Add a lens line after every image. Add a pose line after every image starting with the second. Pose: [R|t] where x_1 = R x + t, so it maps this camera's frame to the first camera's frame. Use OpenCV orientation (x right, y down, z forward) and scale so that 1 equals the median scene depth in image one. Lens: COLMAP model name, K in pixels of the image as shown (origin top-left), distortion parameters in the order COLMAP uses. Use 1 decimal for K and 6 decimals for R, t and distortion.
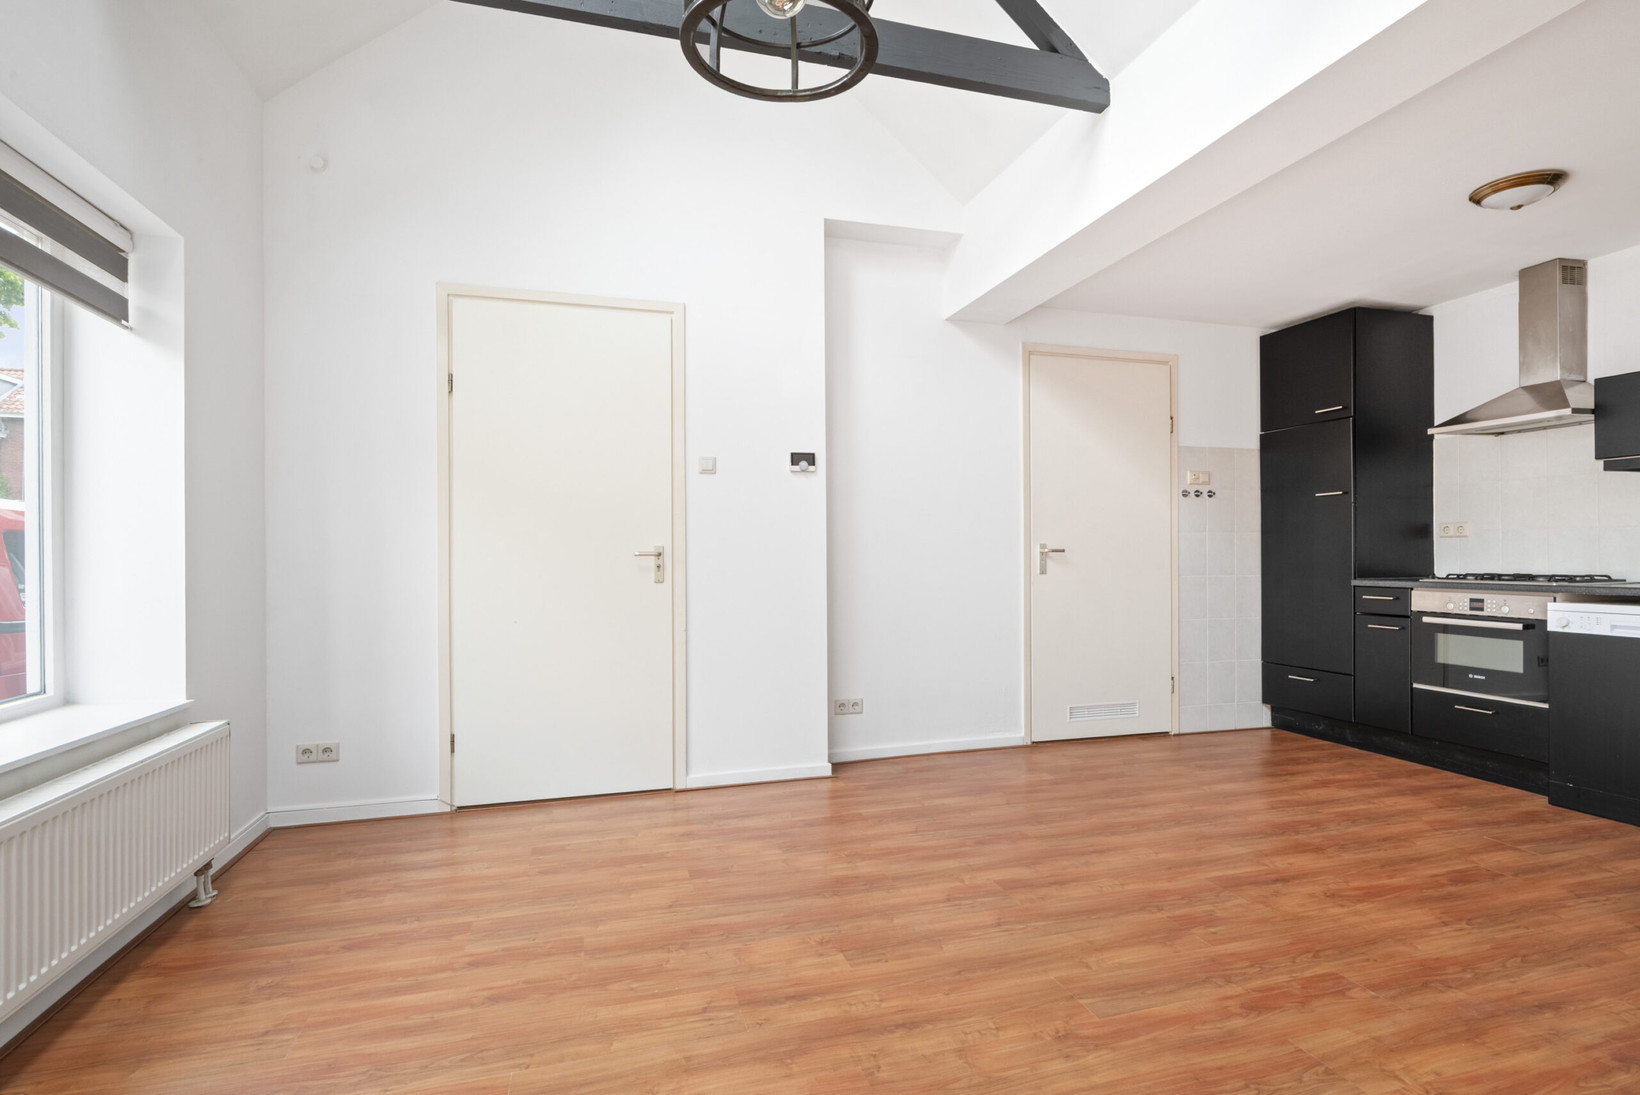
lens RADIAL K [[800.7, 0, 819.5], [0, 800.7, 554.9], [0, 0, 1]] dist [-0.000598, 0.000458]
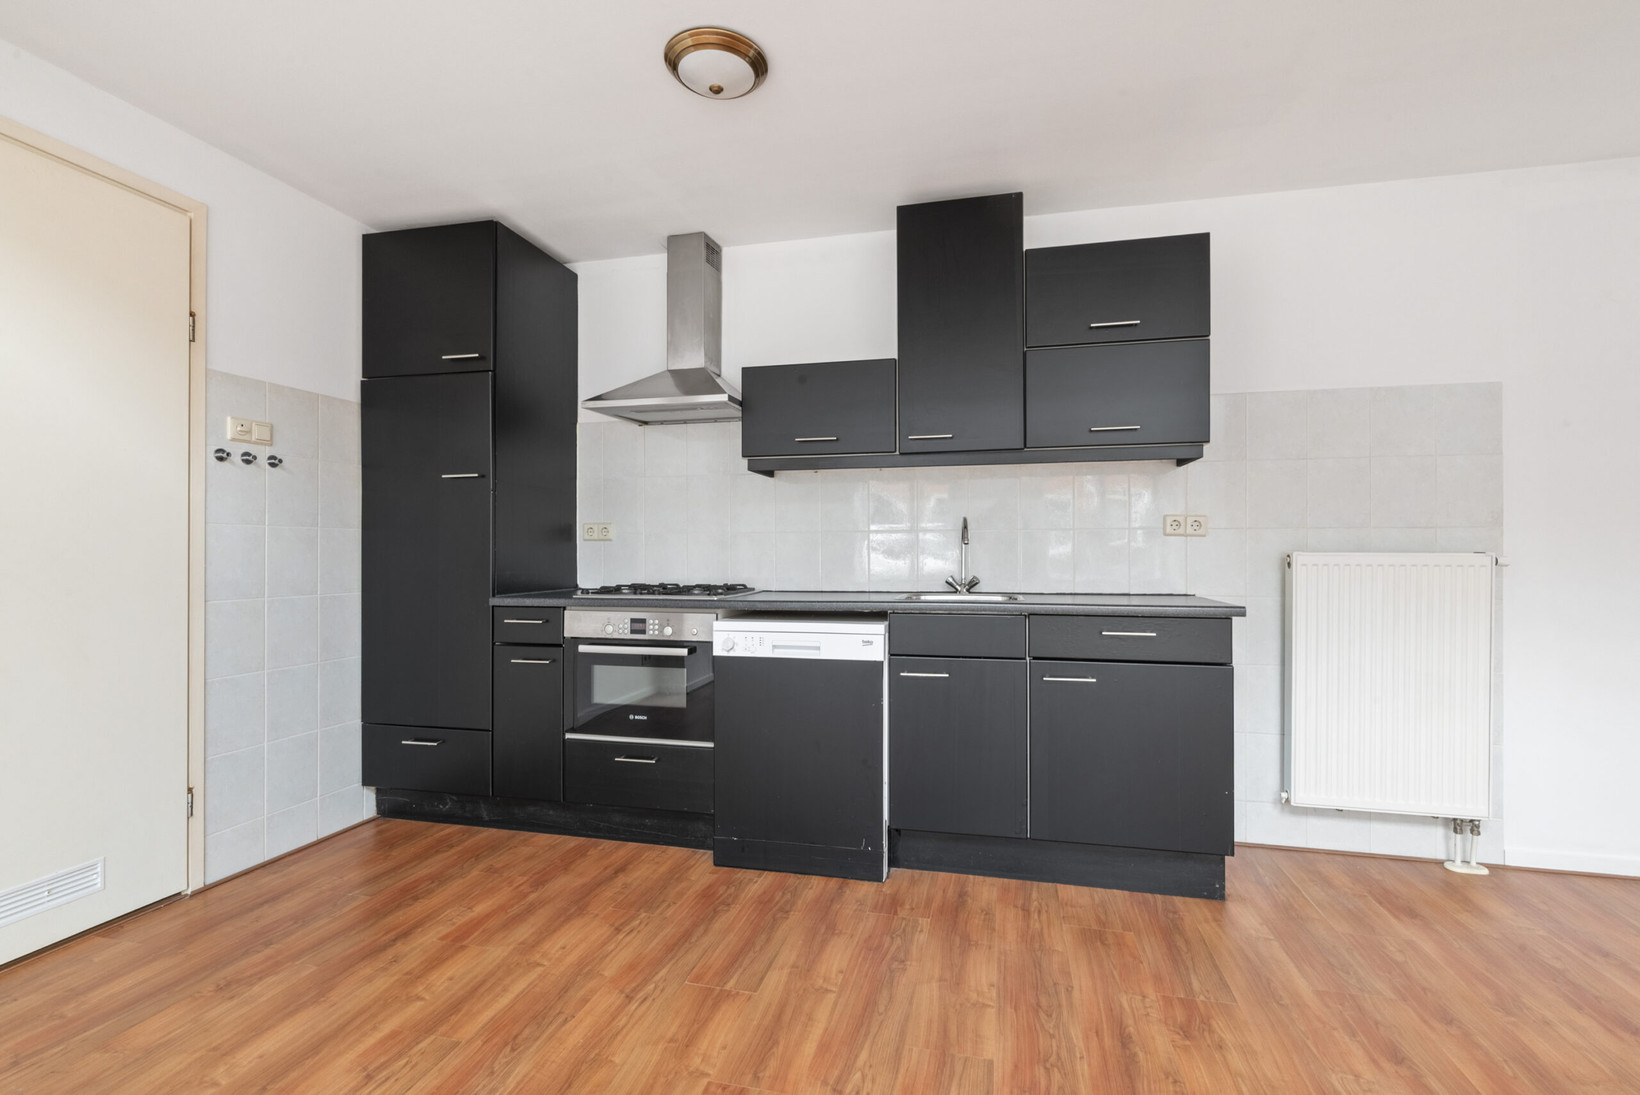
lens RADIAL K [[737.1, 0, 825.2], [0, 737.1, 548.5], [0, 0, 1]] dist [-0.001230, -0.000059]
pose [[0.498618, 0.008286, 0.866782, 0.294651], [-0.001365, 0.999961, -0.008774, -0.009019], [-0.866821, 0.003192, 0.498610, 0.499791]]
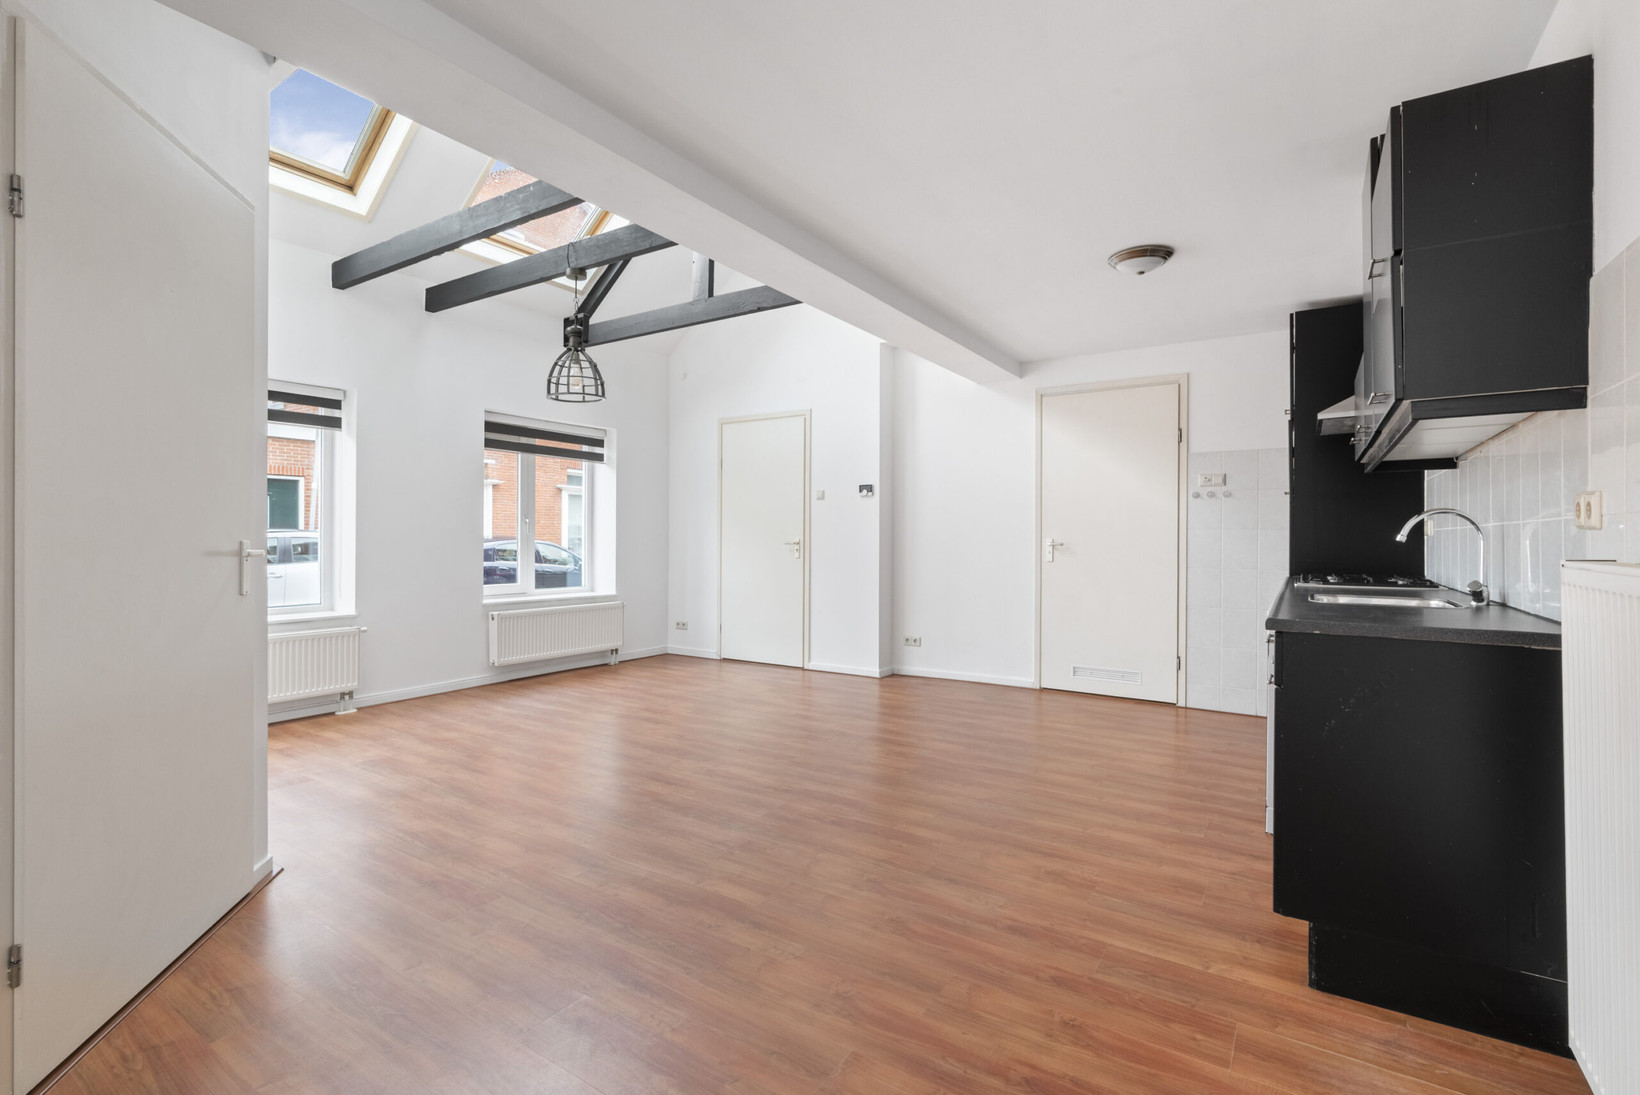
lens RADIAL K [[739.5, 0, 823.8], [0, 739.5, 542.2], [0, 0, 1]] dist [-0.001869, 0.000244]
pose [[0.646380, 0.013096, -0.762903, 1.222875], [-0.008058, 0.999914, 0.010338, -0.023220], [0.762973, -0.000535, 0.646430, -0.090186]]
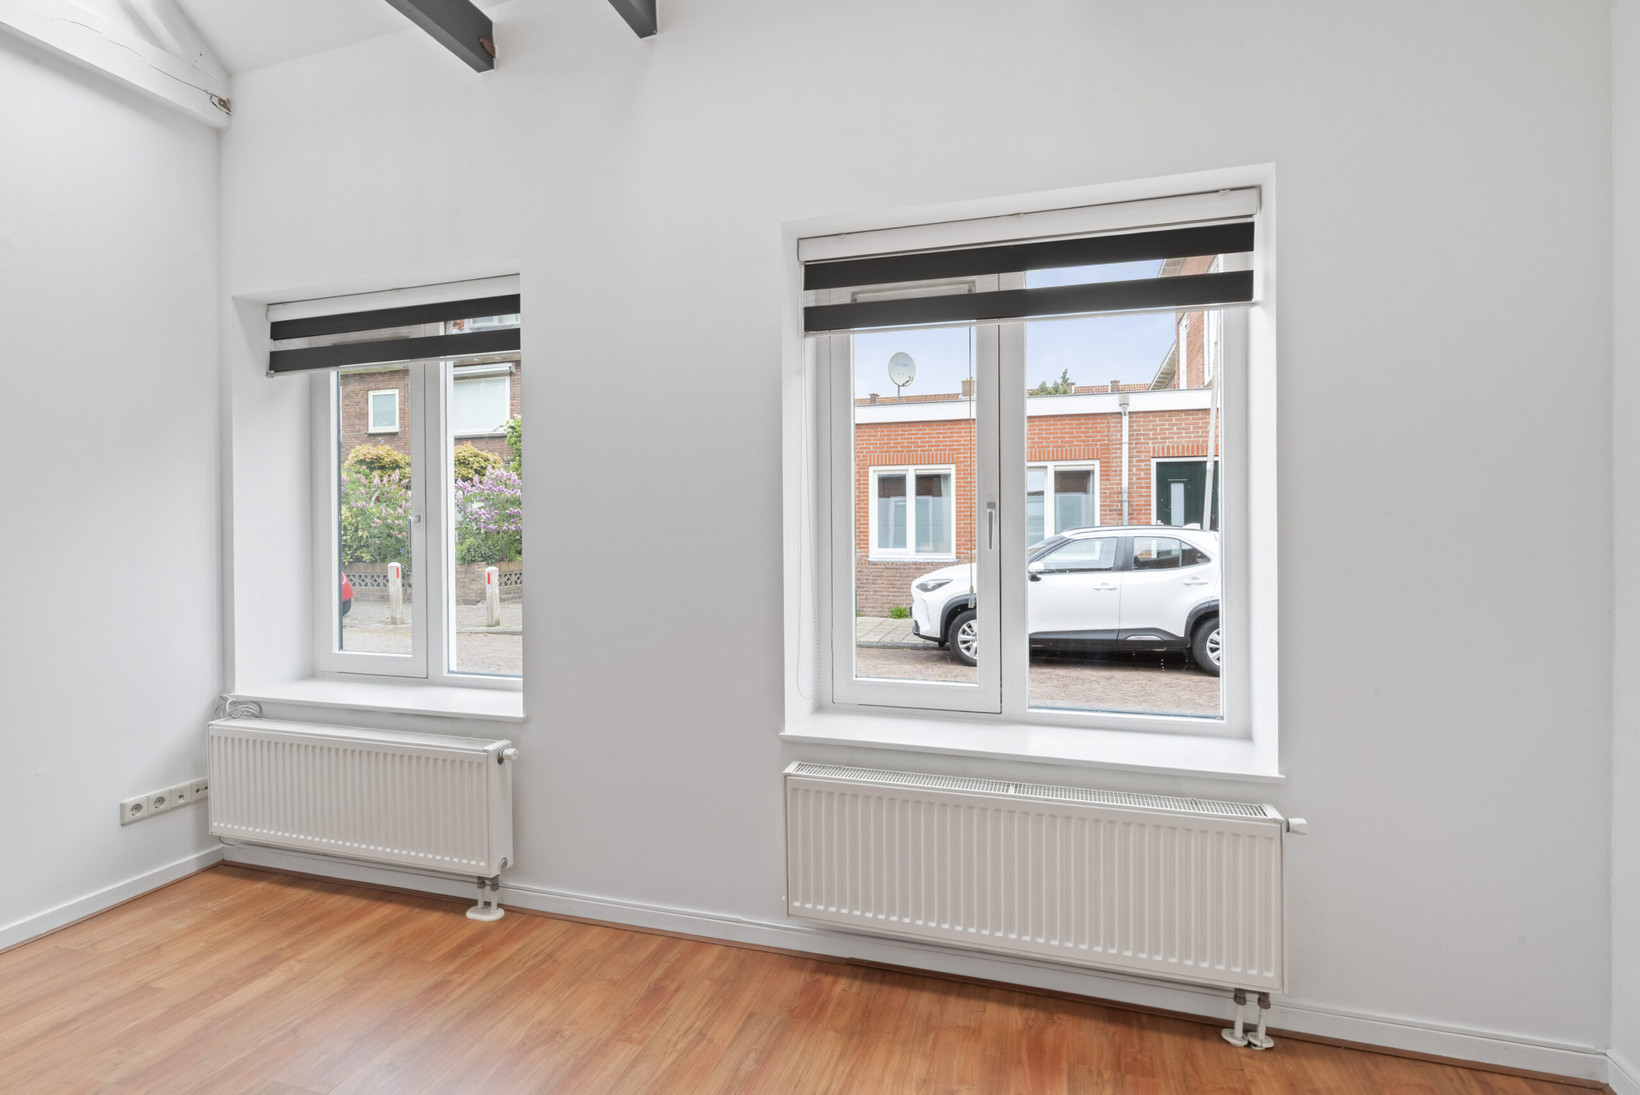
lens RADIAL K [[789.2, 0, 818.6], [0, 789.2, 532.0], [0, 0, 1]] dist [0.001232, 0.000302]
pose [[-0.558868, 0.014757, -0.829126, 0.048375], [0.009211, 0.999890, 0.011588, -0.045140], [0.829206, -0.001160, -0.558942, 0.776827]]
